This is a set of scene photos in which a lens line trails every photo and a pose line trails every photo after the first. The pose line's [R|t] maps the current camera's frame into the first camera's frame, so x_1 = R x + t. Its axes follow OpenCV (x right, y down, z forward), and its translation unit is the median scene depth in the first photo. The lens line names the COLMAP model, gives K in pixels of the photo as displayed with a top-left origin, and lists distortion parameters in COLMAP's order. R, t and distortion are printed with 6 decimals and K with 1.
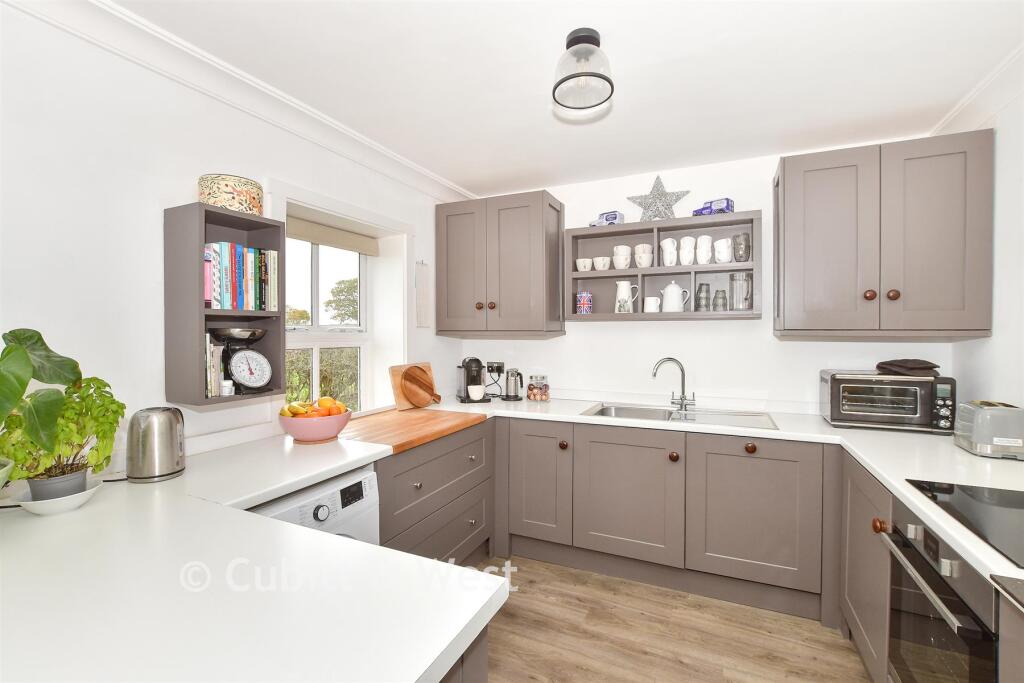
lens RADIAL K [[464.1, 0, 510.1], [0, 464.1, 337.4], [0, 0, 1]] dist [-0.000737, 0.000043]
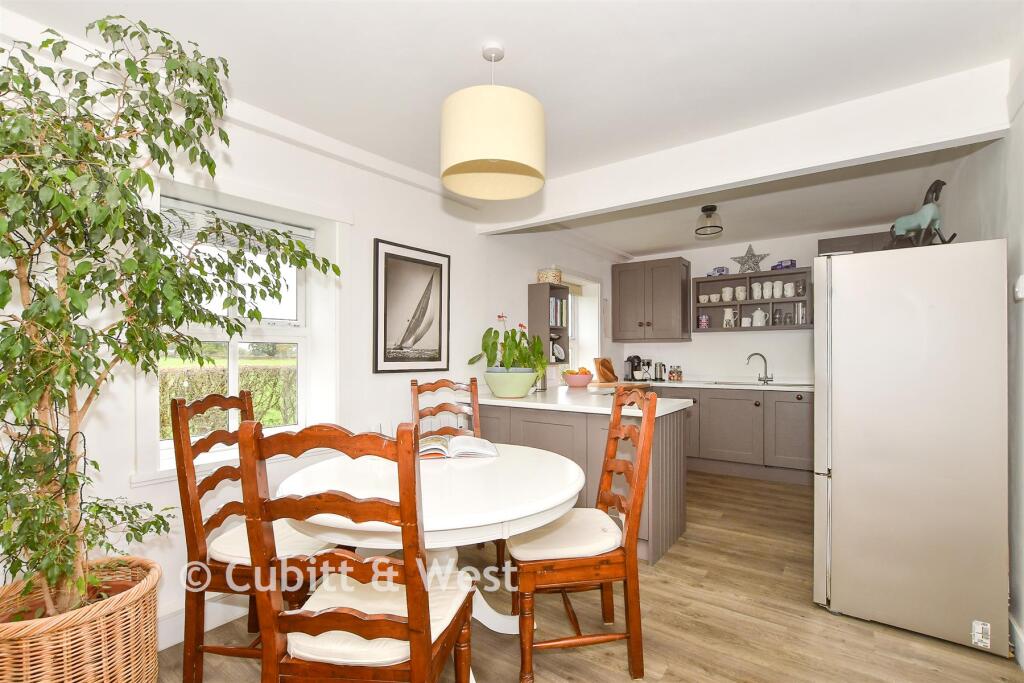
lens RADIAL K [[464.1, 0, 545.0], [0, 464.1, 358.5], [0, 0, 1]] dist [-0.000737, 0.000043]
pose [[0.990772, -0.002463, -0.135518, -0.188674], [0.002031, 0.999992, -0.003324, 0.064739], [0.135526, 0.003018, 0.990769, -0.762167]]
